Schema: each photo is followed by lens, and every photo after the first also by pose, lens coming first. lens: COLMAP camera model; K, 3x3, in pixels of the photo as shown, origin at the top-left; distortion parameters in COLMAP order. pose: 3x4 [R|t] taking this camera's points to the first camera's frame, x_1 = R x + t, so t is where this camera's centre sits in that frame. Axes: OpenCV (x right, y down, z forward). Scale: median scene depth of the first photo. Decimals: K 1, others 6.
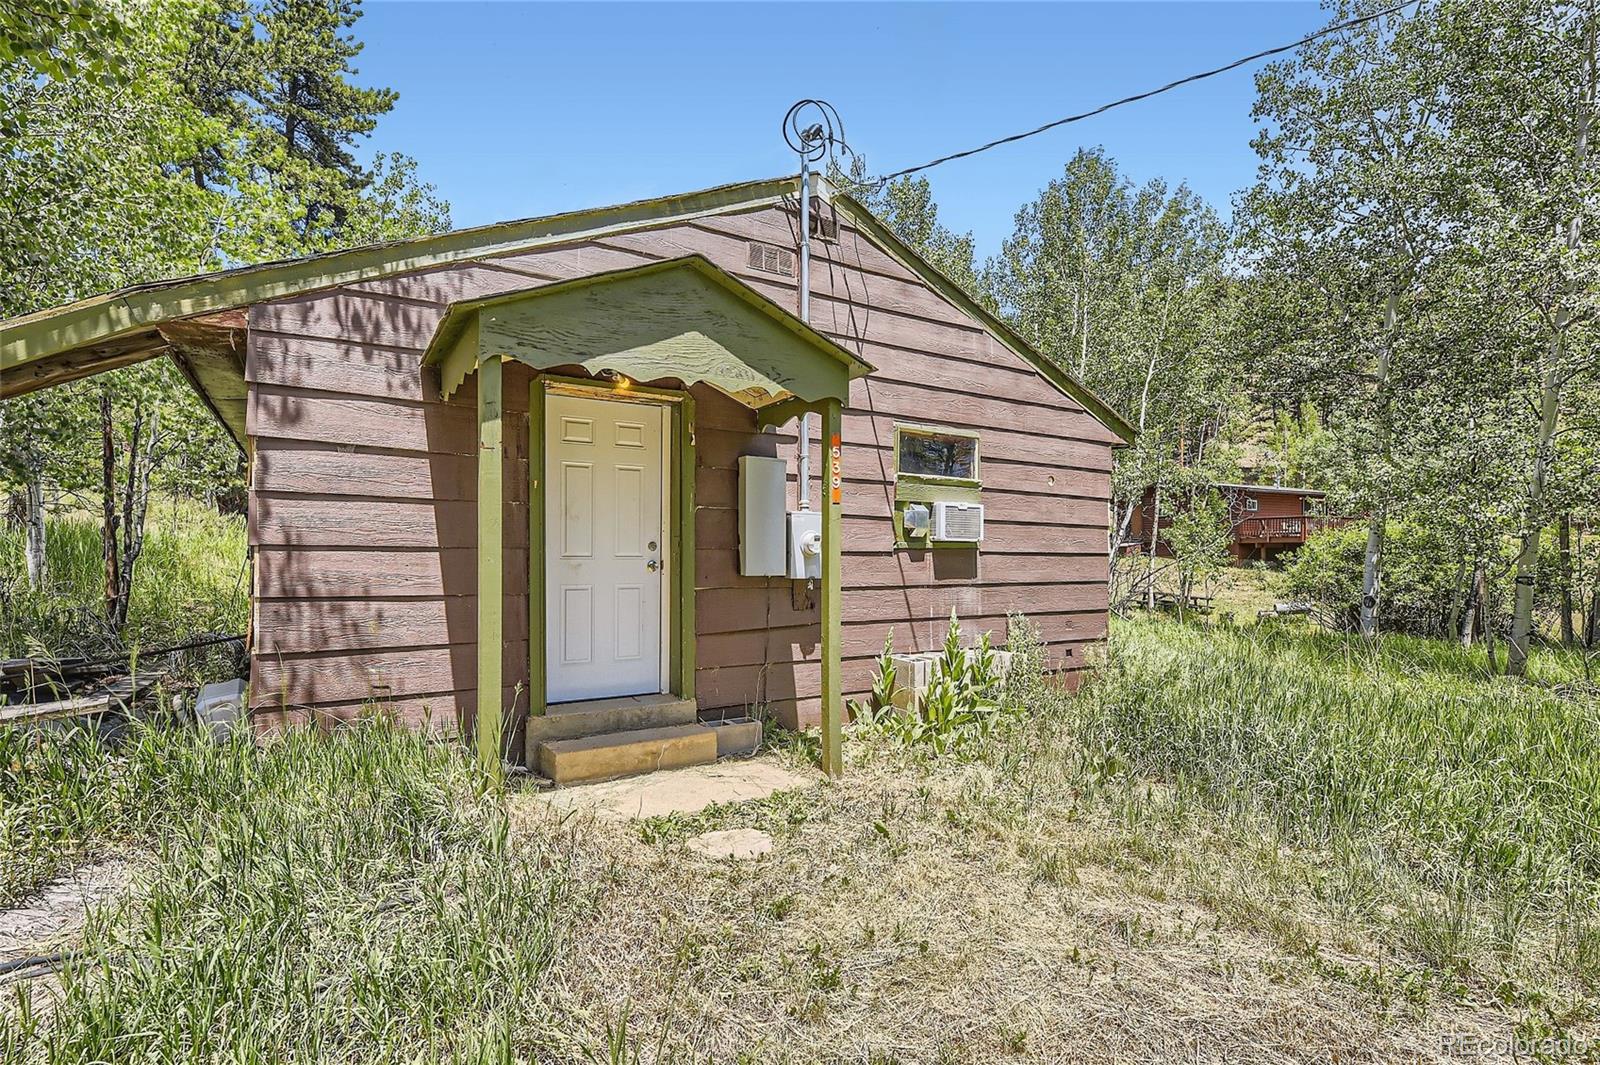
lens RADIAL K [[709.4, 0, 799.1], [0, 709.4, 574.9], [0, 0, 1]] dist [0.001932, 0.000137]
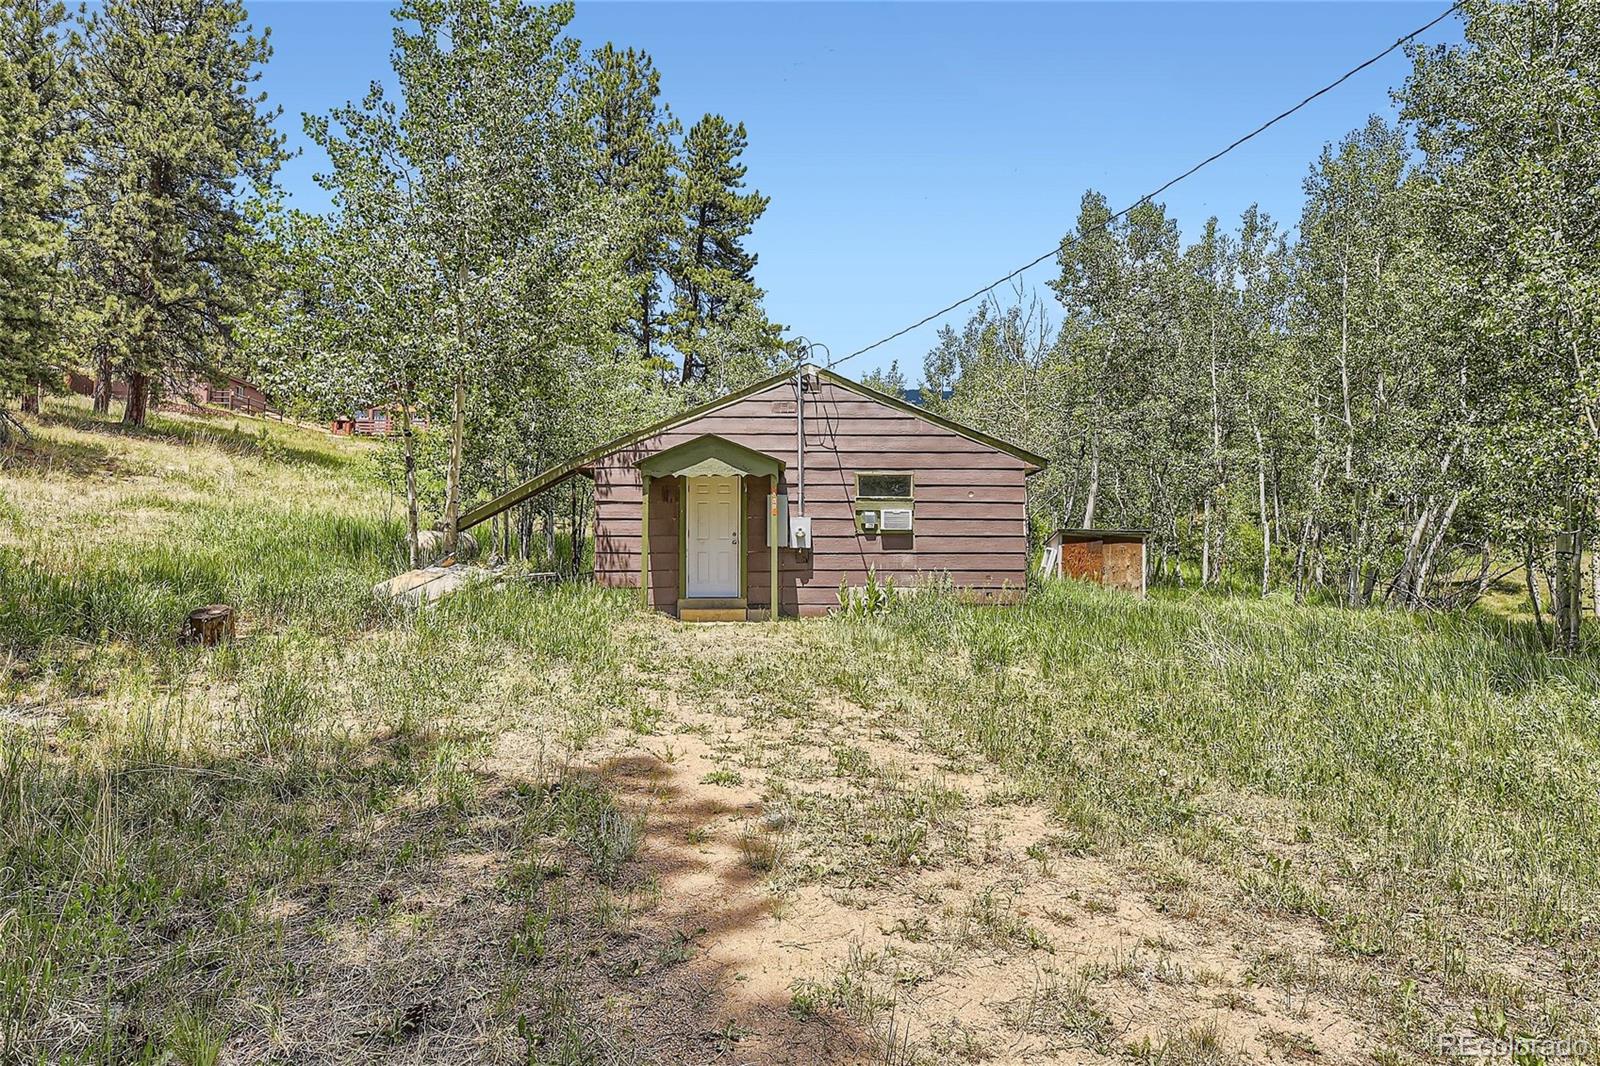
lens RADIAL K [[645.0, 0, 798.9], [0, 645.0, 548.5], [0, 0, 1]] dist [0.001922, 0.000084]
pose [[0.893844, -0.011079, -0.448241, 0.872503], [-0.005090, 0.999380, -0.034851, 0.073399], [0.448349, 0.033433, 0.893233, -0.760937]]
